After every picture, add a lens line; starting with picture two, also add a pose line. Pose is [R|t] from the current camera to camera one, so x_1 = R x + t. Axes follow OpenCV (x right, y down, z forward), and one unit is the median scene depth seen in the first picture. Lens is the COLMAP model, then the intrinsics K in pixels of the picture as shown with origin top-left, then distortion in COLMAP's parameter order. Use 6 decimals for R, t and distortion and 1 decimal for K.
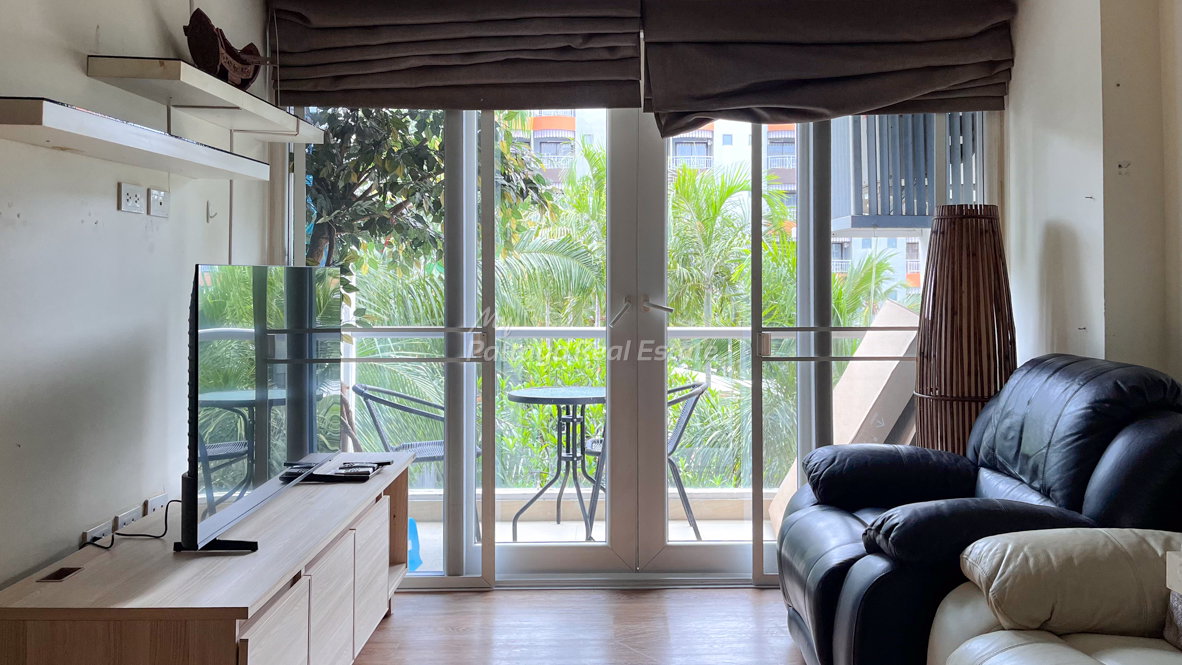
lens RADIAL K [[1034.0, 0, 591.2], [0, 1034.0, 315.6], [0, 0, 1]] dist [0.062861, 0.000522]
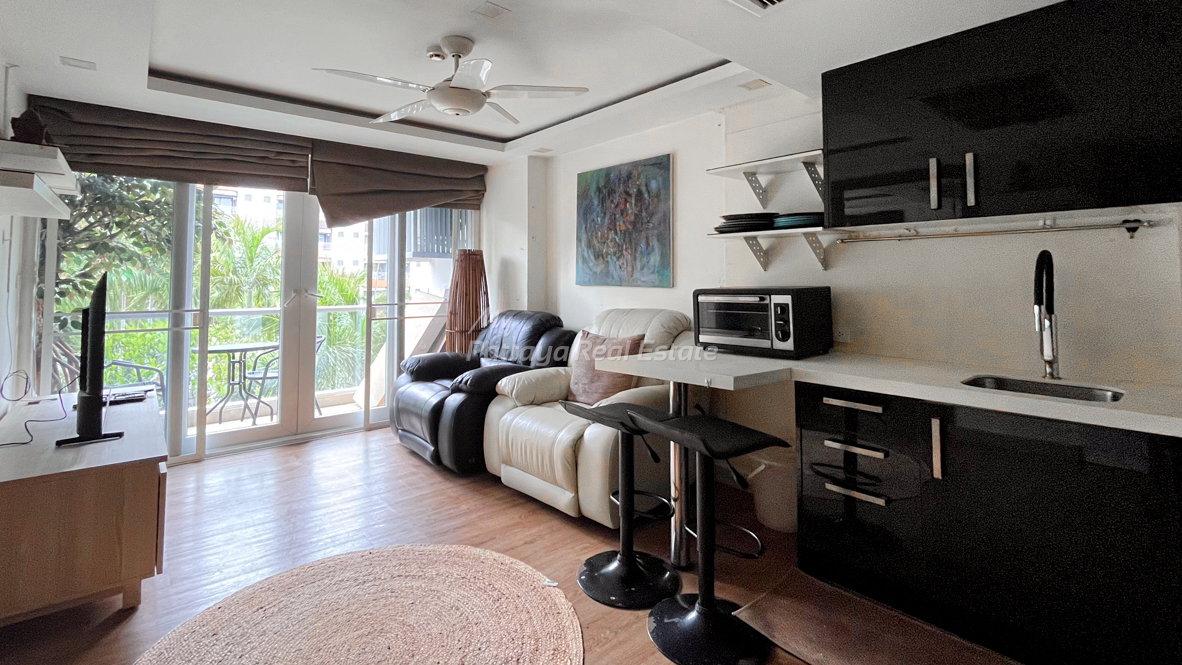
lens RADIAL K [[498.0, 0, 572.0], [0, 498.0, 325.4], [0, 0, 1]] dist [0.000552, 0.000097]
pose [[0.818834, -0.050527, 0.571803, -0.098115], [0.020965, 0.998086, 0.058172, 0.004340], [-0.573648, -0.035645, 0.818326, -0.062036]]
